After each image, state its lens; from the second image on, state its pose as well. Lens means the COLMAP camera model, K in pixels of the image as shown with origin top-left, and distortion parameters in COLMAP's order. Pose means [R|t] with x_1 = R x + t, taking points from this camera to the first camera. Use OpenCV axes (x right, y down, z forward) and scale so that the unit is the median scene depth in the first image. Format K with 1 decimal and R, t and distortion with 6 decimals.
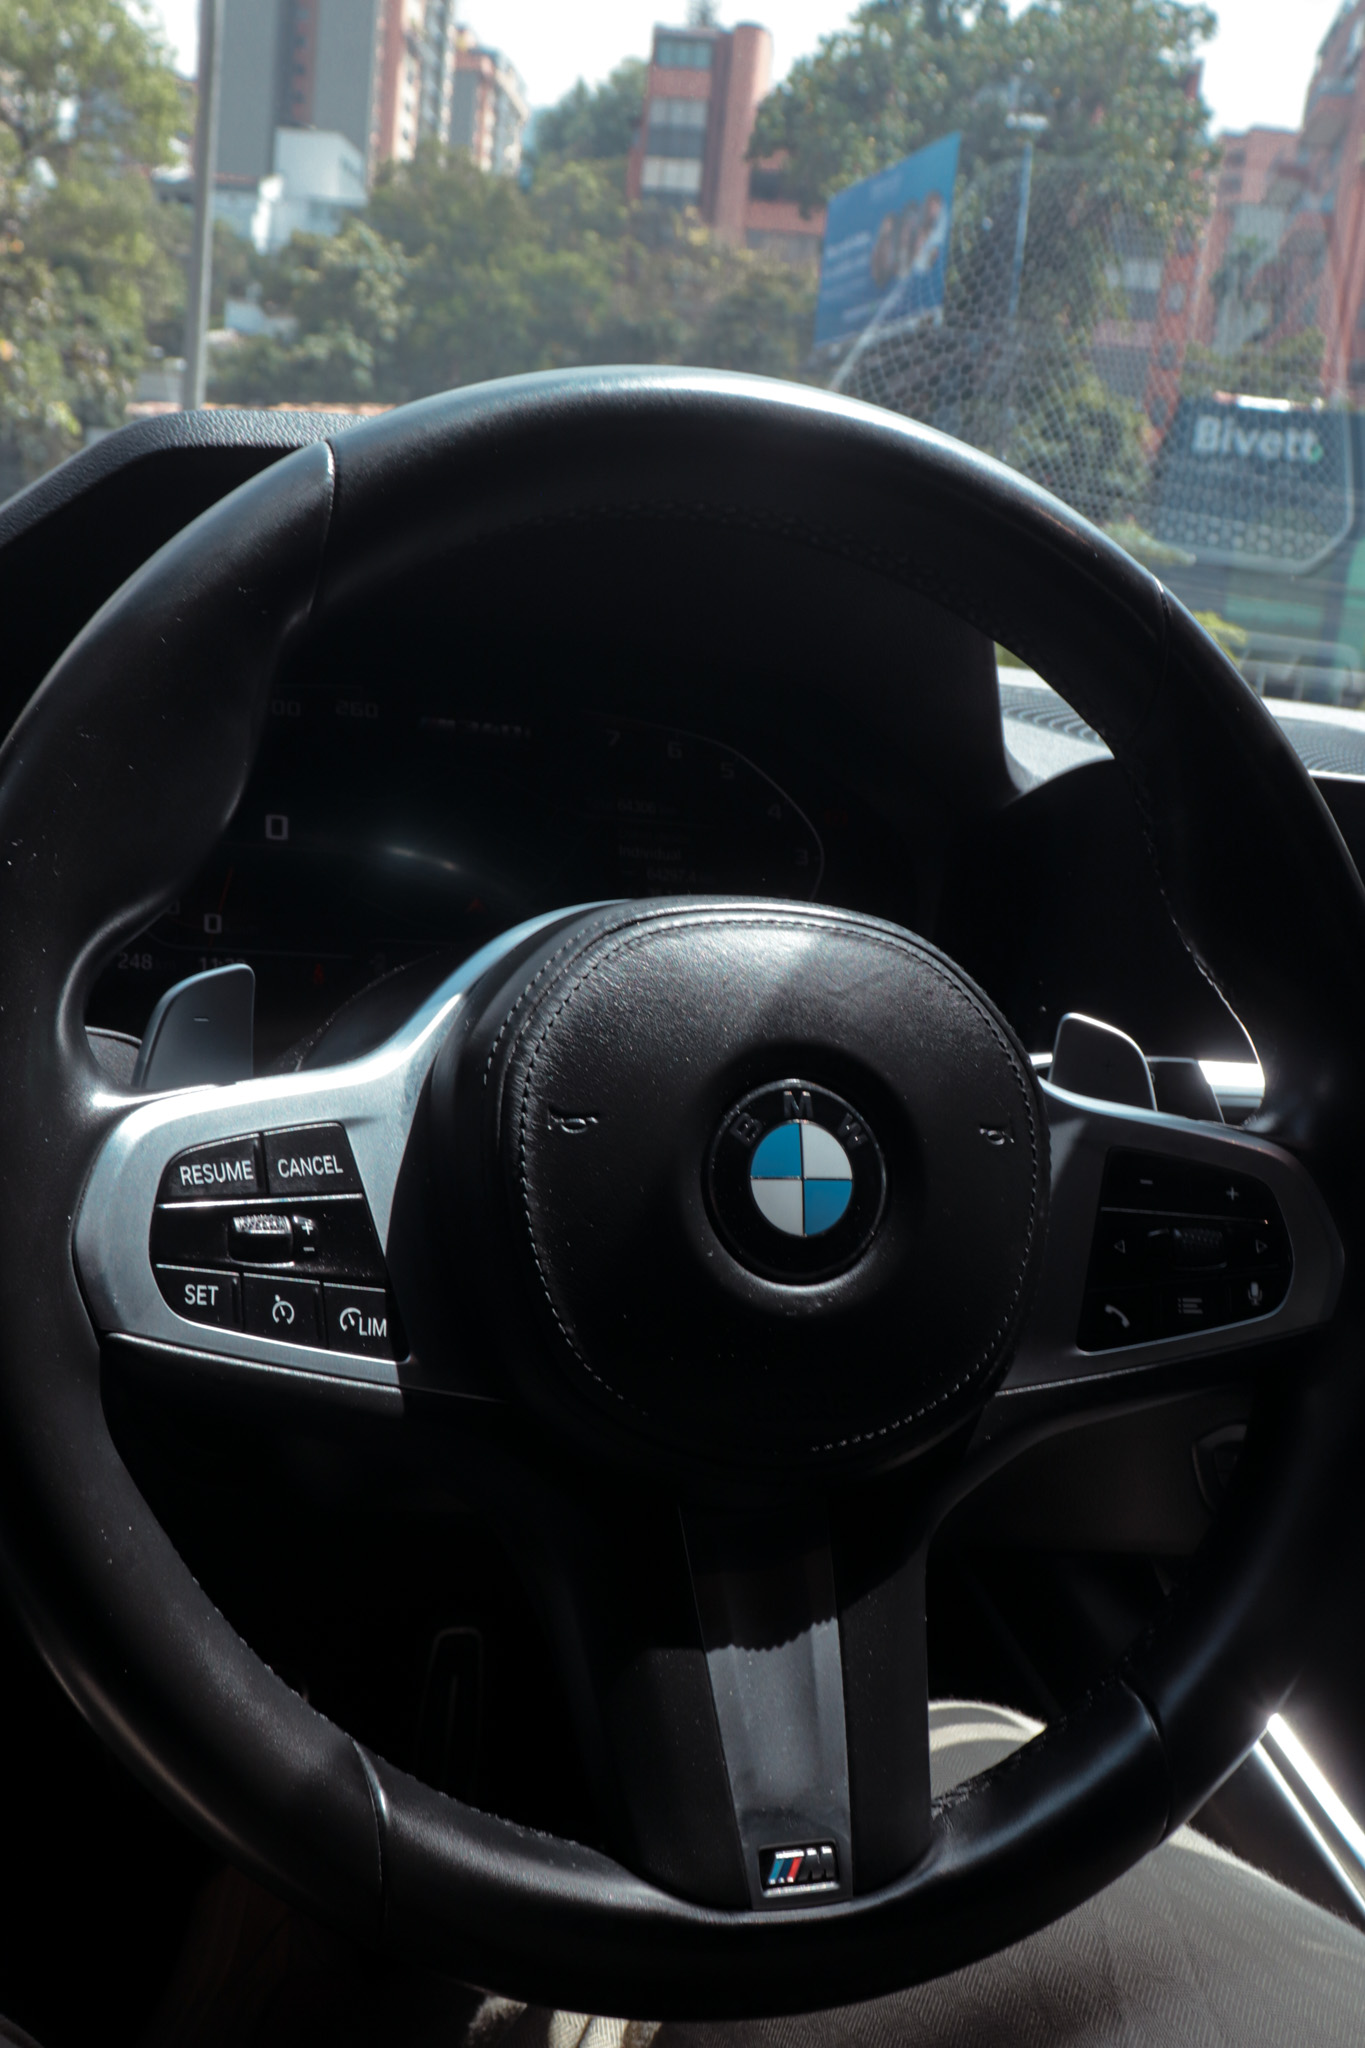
lens RADIAL K [[2081.4, 0, 672.3], [0, 2081.4, 1044.8], [0, 0, 1]] dist [-0.012382, 0.000000]
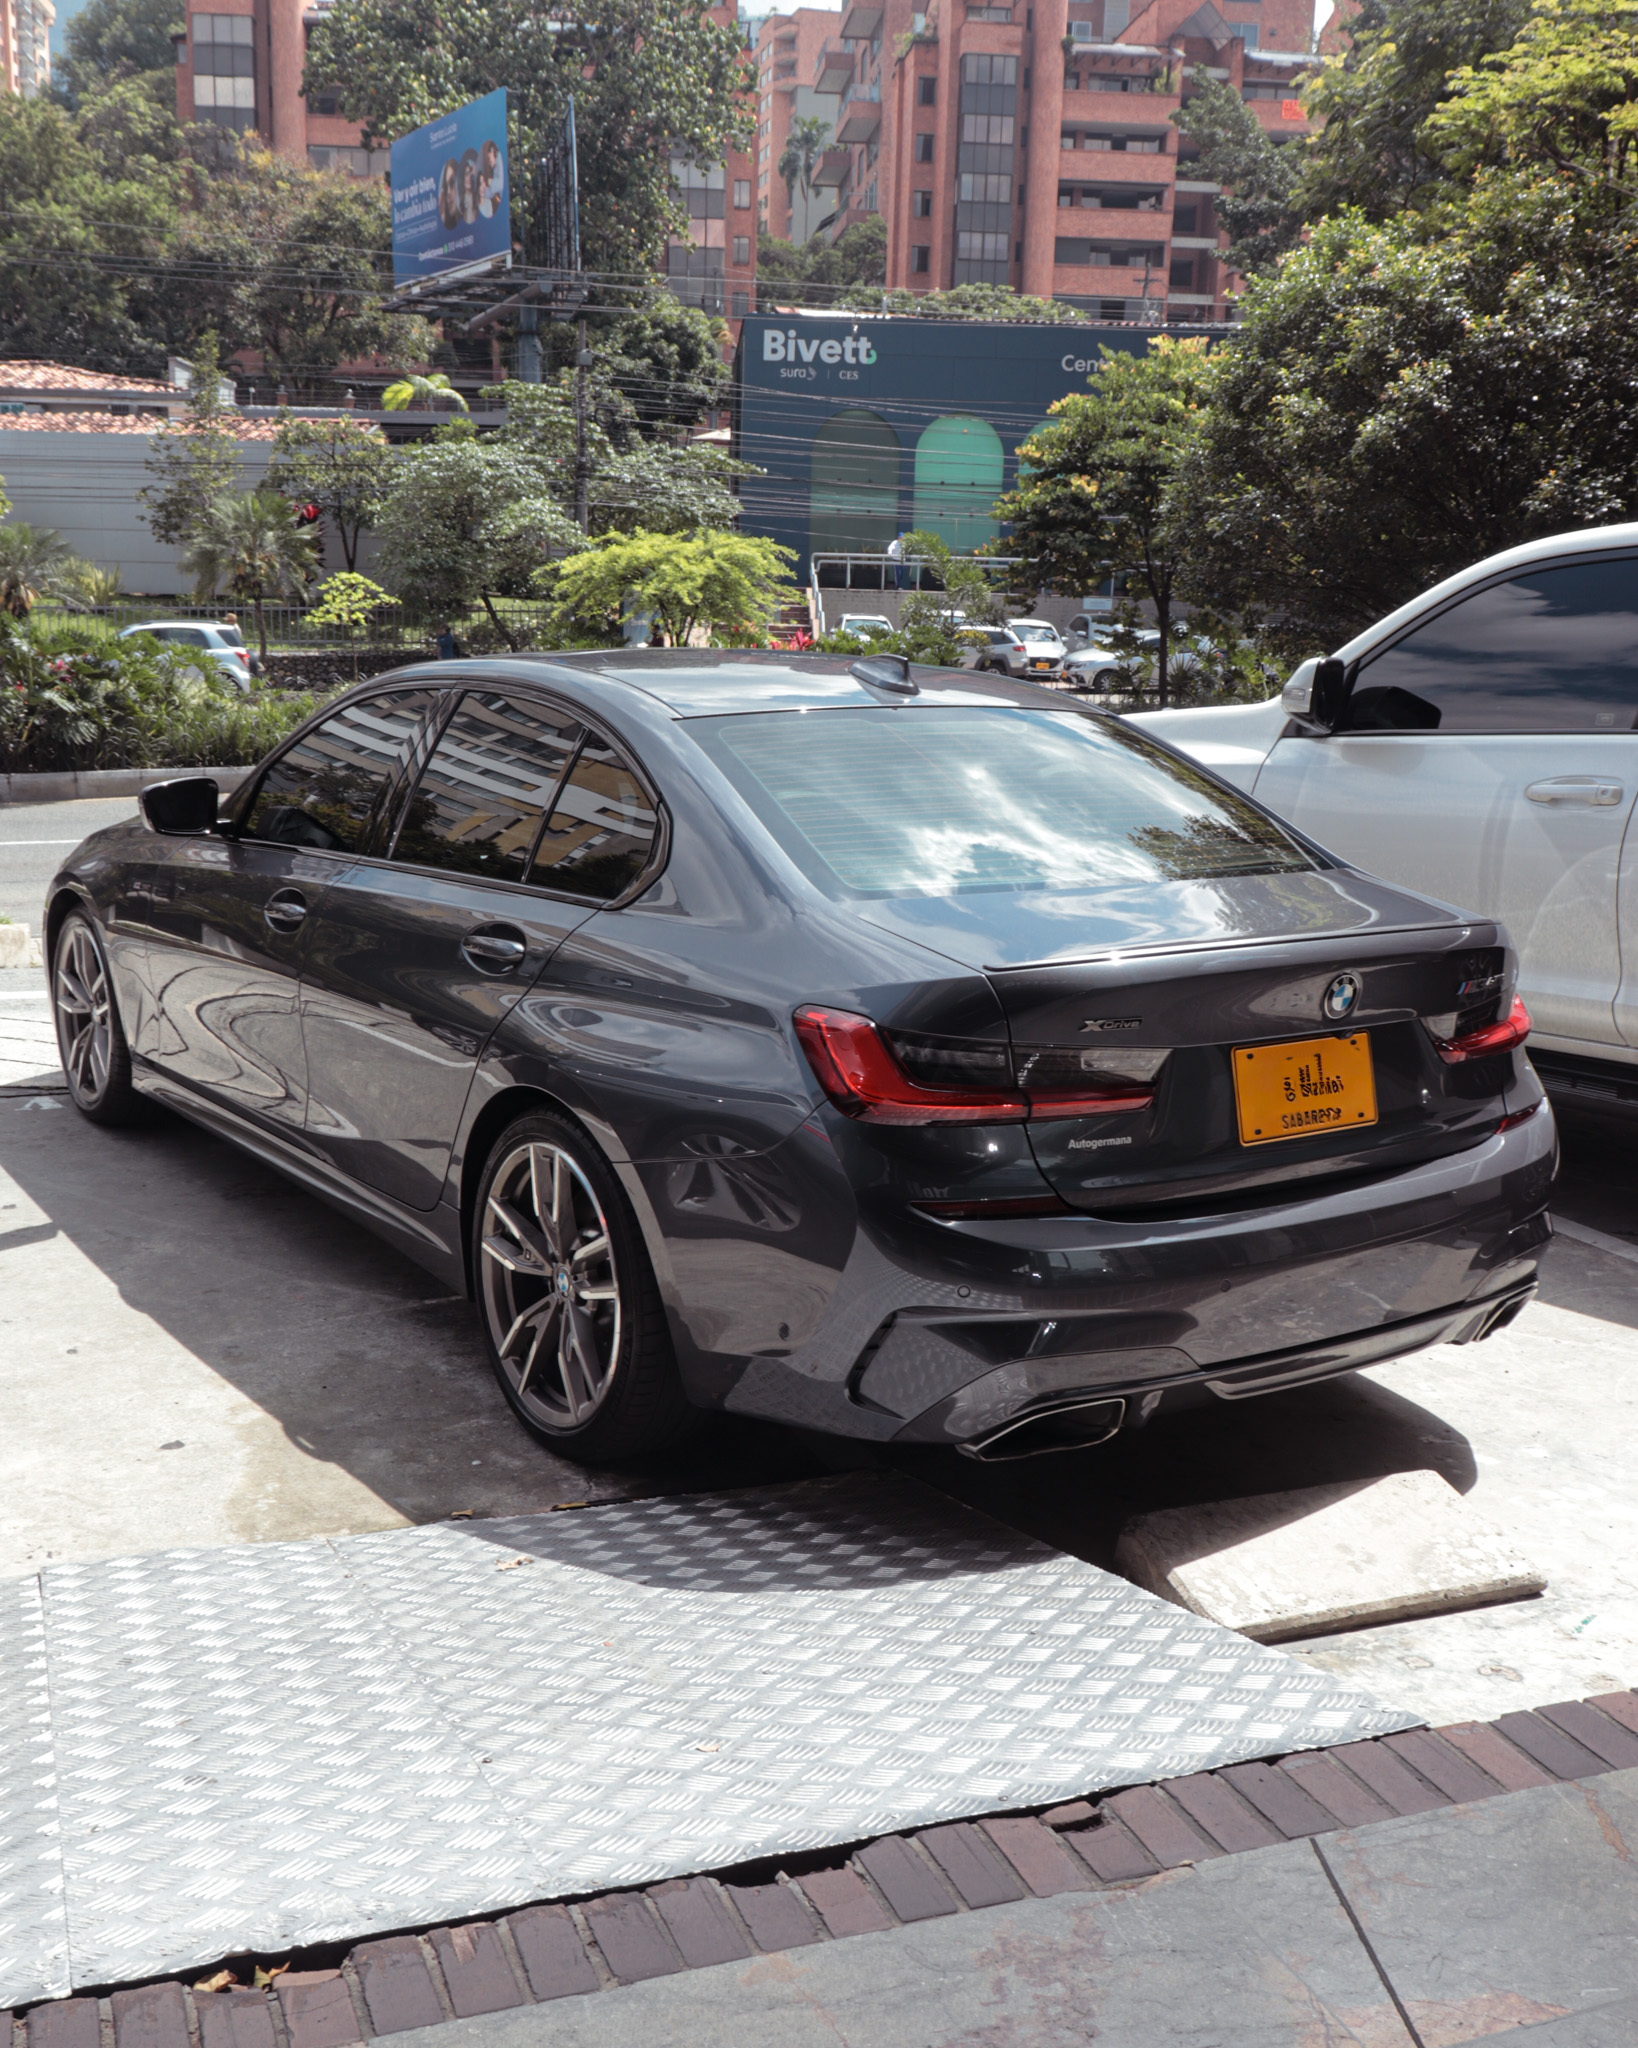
lens RADIAL K [[2594.7, 0, 818.2], [0, 2594.7, 1012.6], [0, 0, 1]] dist [0.008565, 0.000000]
pose [[0.974565, -0.127011, 0.184636, -0.009344], [0.124251, 0.991897, 0.026490, 0.012676], [-0.186504, -0.002875, 0.982450, -0.265009]]
